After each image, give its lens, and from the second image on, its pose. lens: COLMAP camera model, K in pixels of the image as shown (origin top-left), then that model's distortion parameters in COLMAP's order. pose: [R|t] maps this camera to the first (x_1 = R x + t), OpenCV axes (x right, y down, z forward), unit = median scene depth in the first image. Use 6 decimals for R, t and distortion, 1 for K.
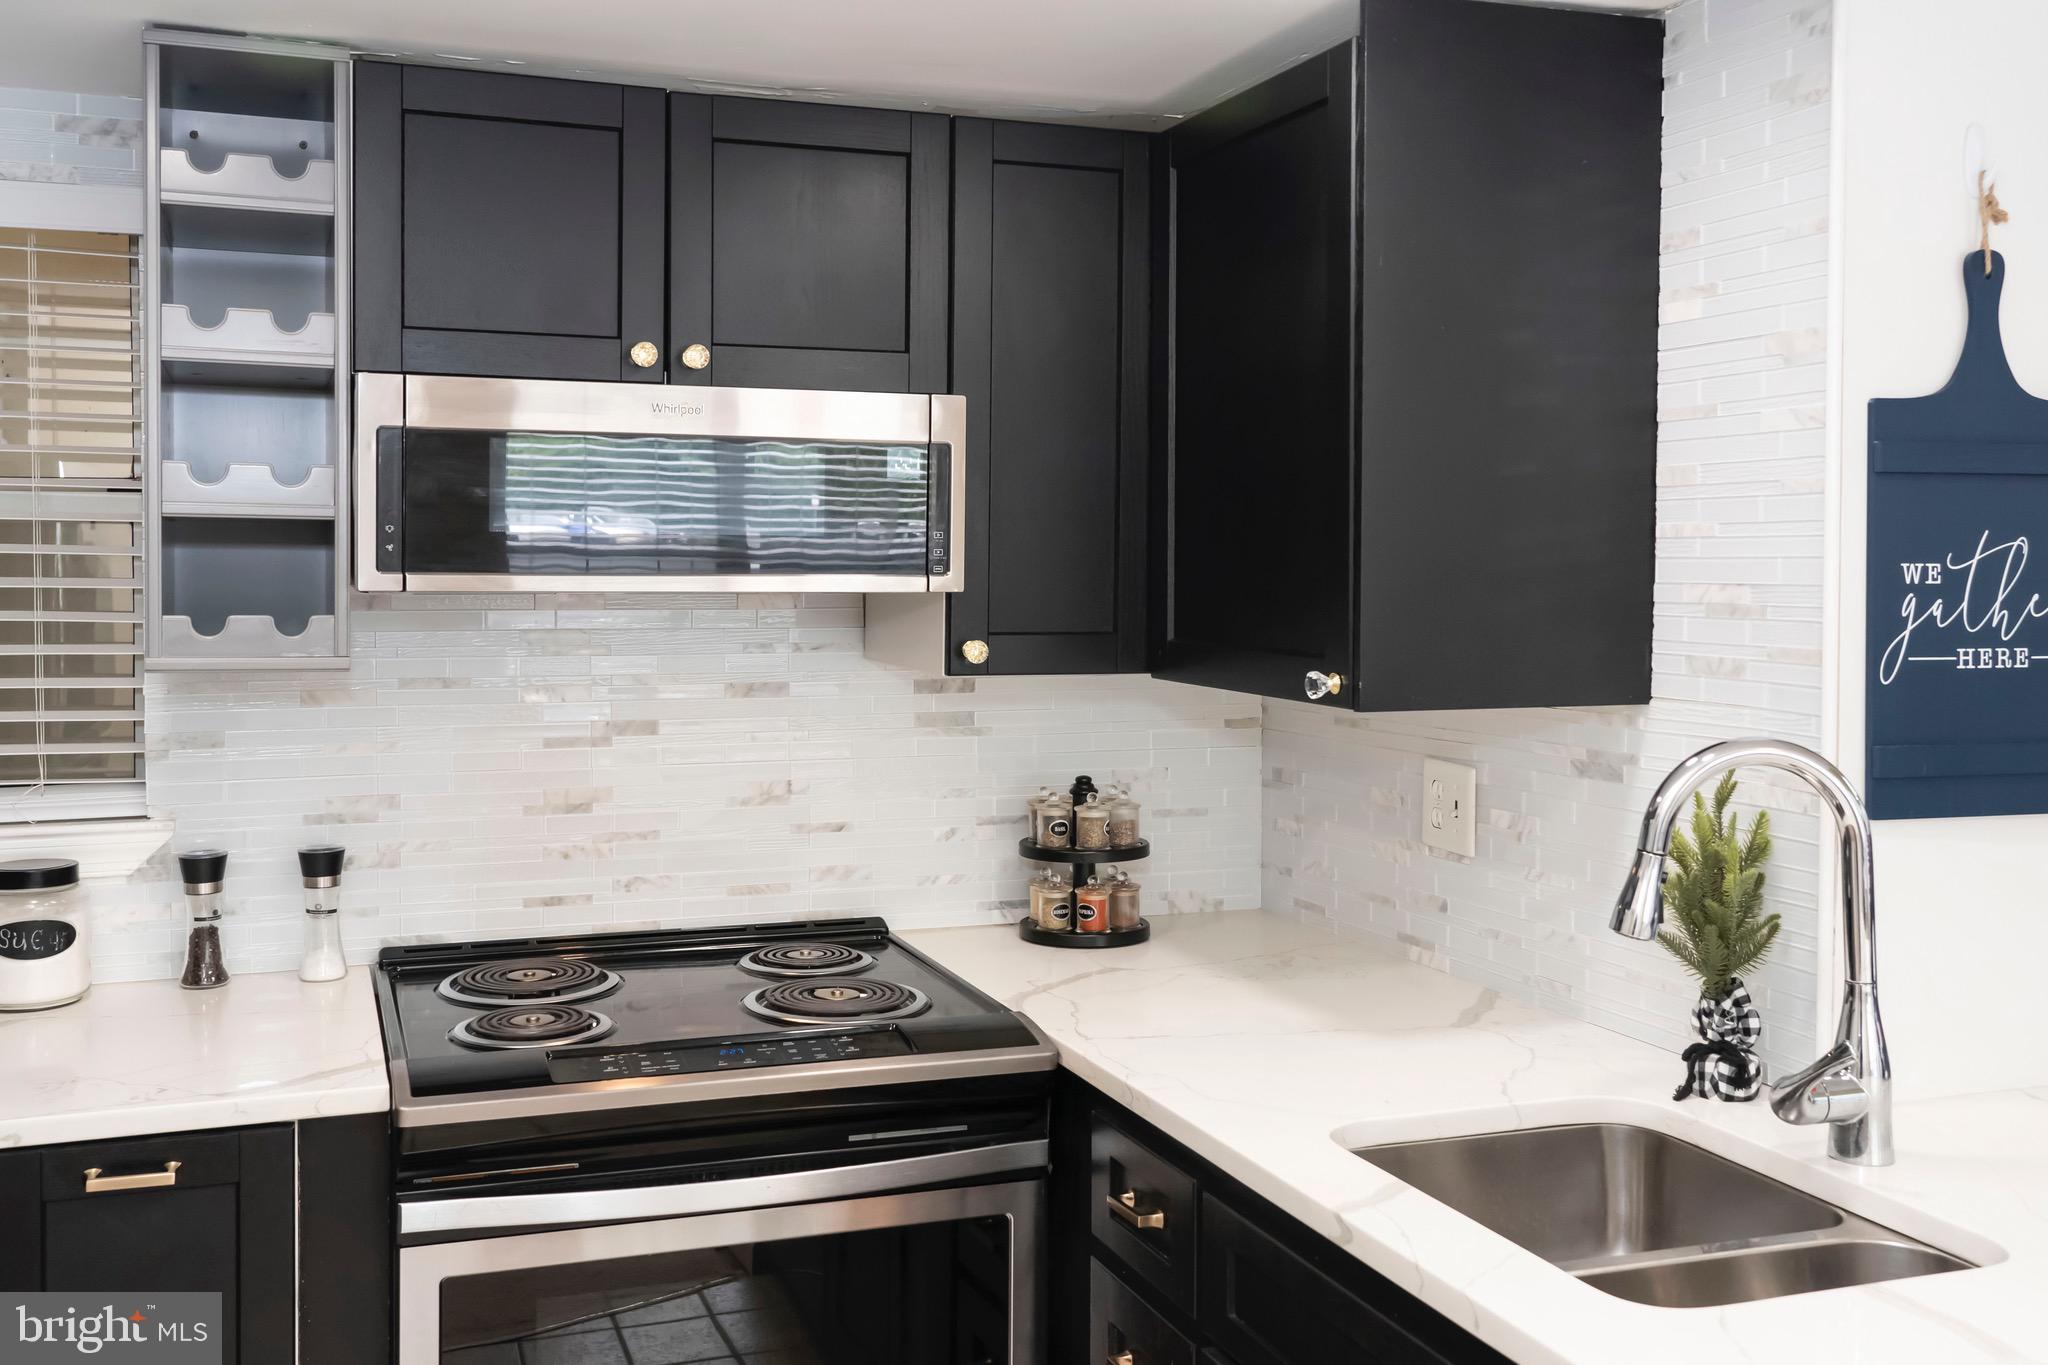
lens RADIAL K [[1887.2, 0, 992.6], [0, 1887.2, 629.9], [0, 0, 1]] dist [0.005368, 0.000000]
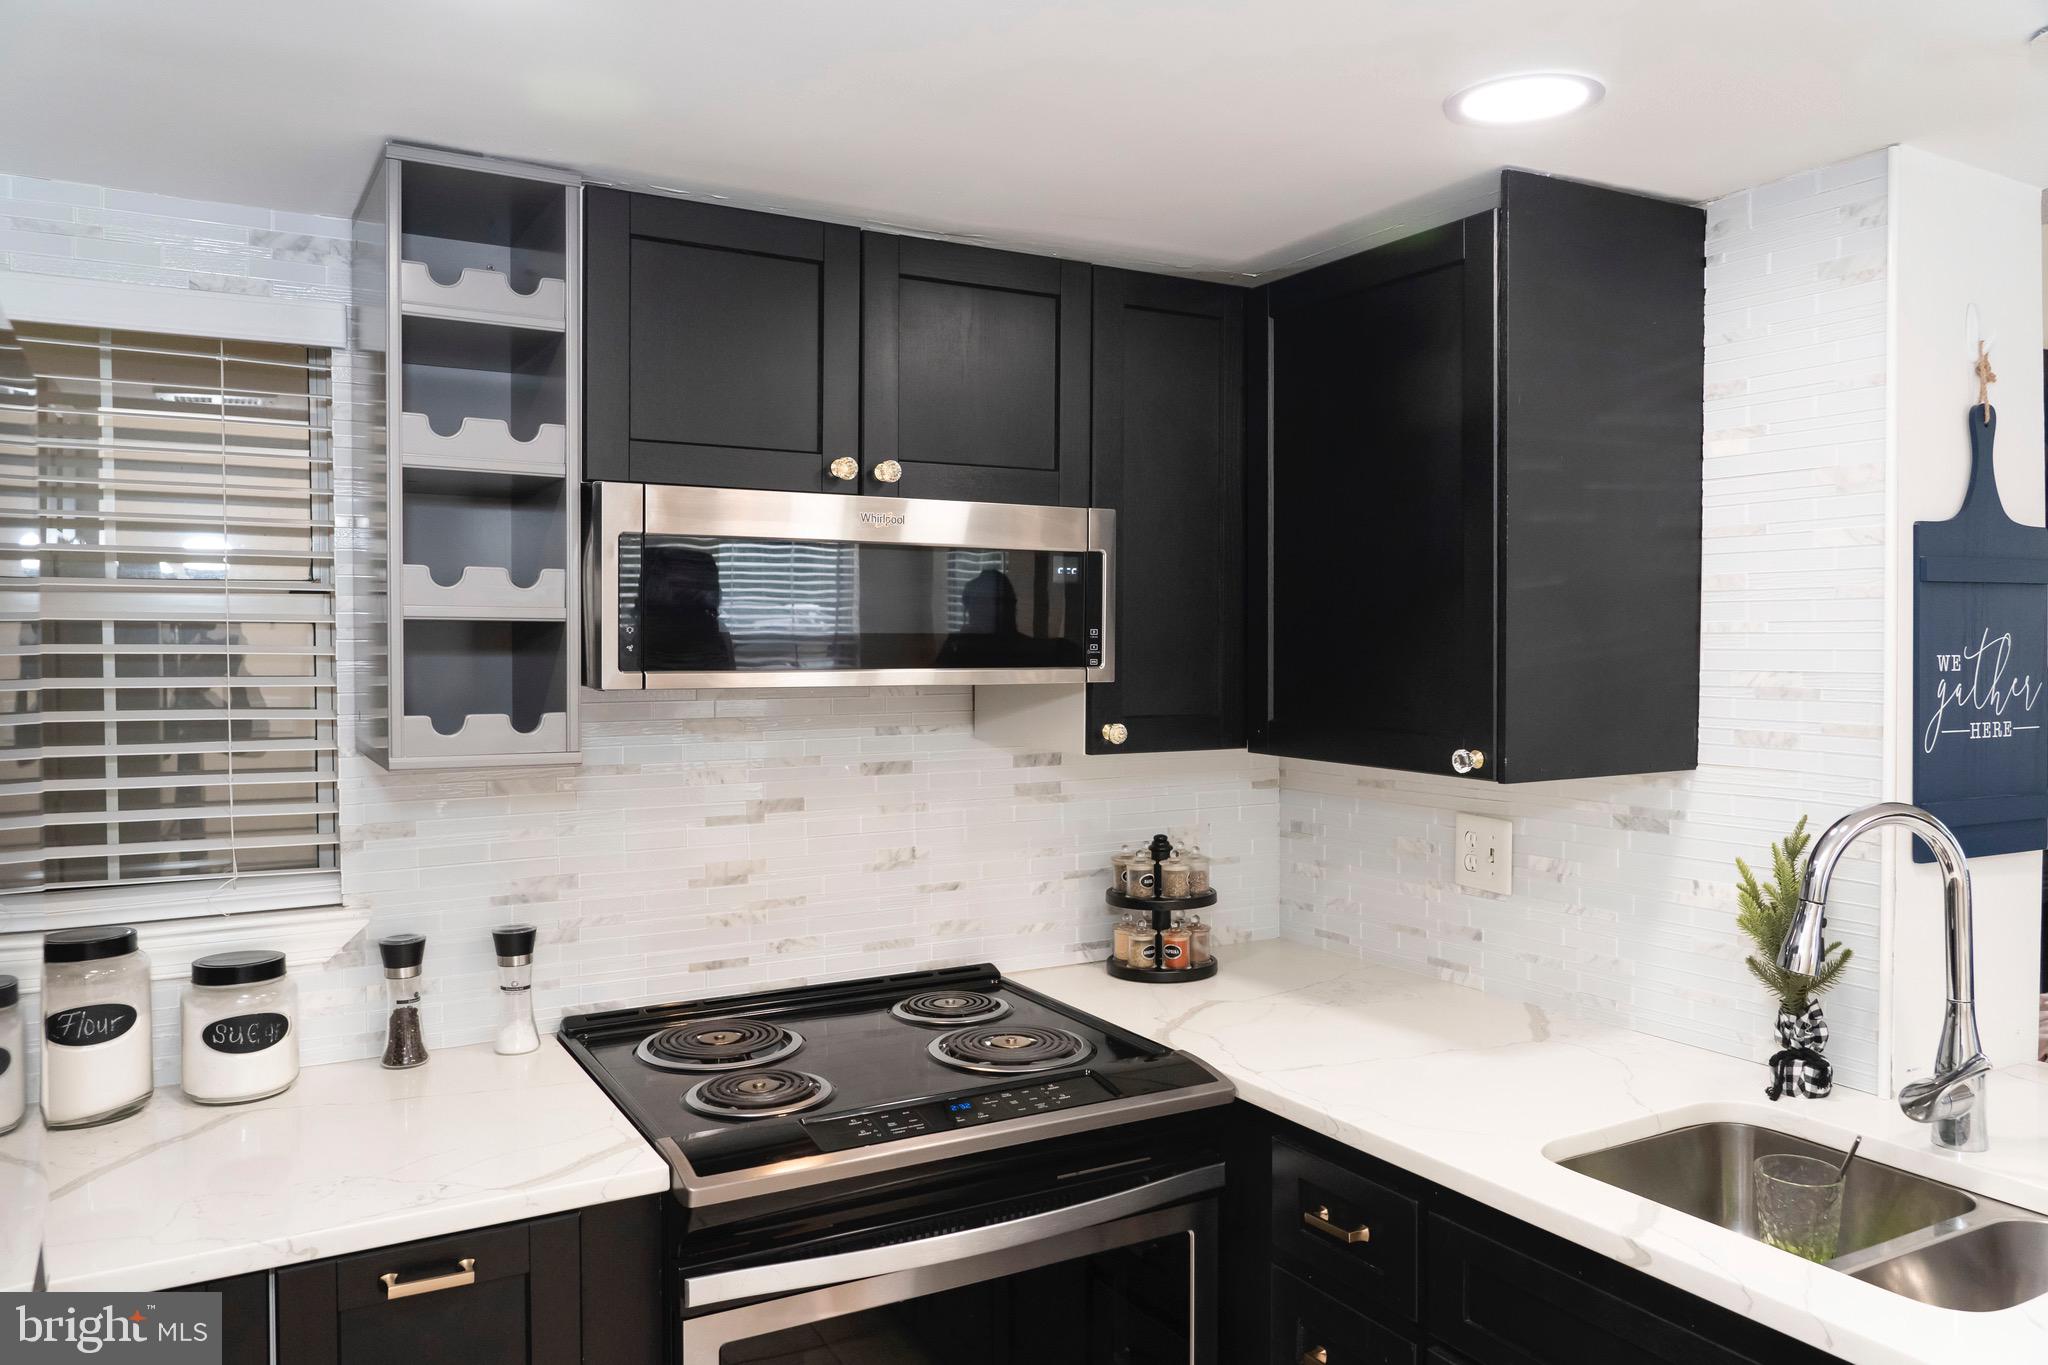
lens RADIAL K [[1442.0, 0, 1030.5], [0, 1442.0, 684.6], [0, 0, 1]] dist [-0.023034, 0.011373]
pose [[0.982549, -0.011394, 0.185652, -0.245576], [0.012058, 0.999924, -0.002447, -0.018347], [-0.185610, 0.004643, 0.982612, 0.168311]]
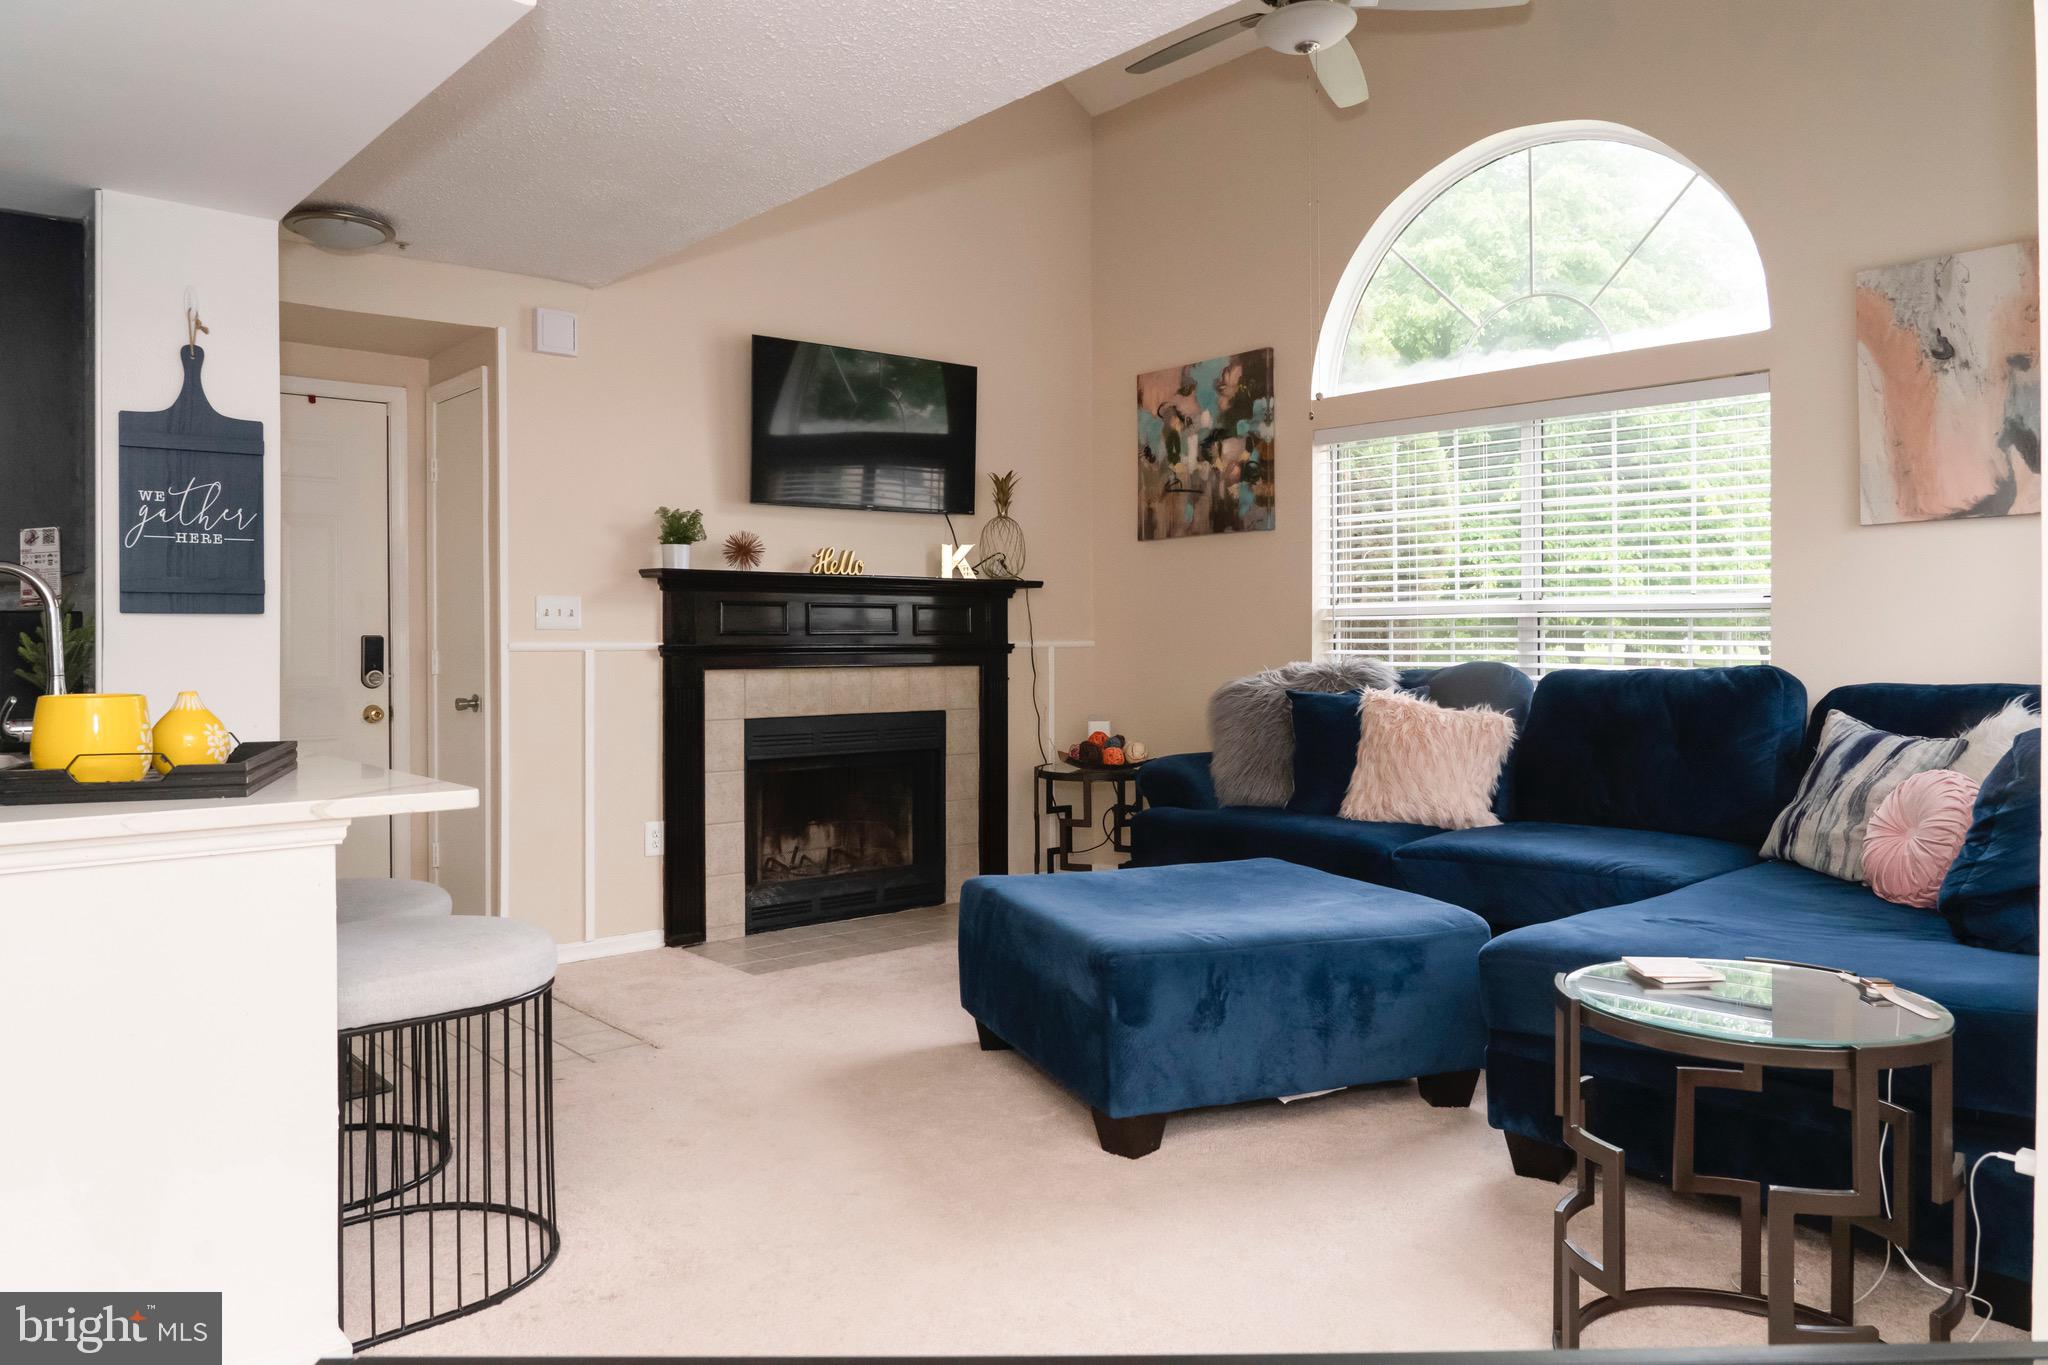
lens RADIAL K [[1442.0, 0, 1023.4], [0, 1442.0, 669.3], [0, 0, 1]] dist [-0.023034, 0.011373]
pose [[0.940745, -0.010013, 0.338968, 0.767107], [0.016535, 0.999730, -0.016356, 0.182010], [-0.338712, 0.020992, 0.940656, -0.726478]]
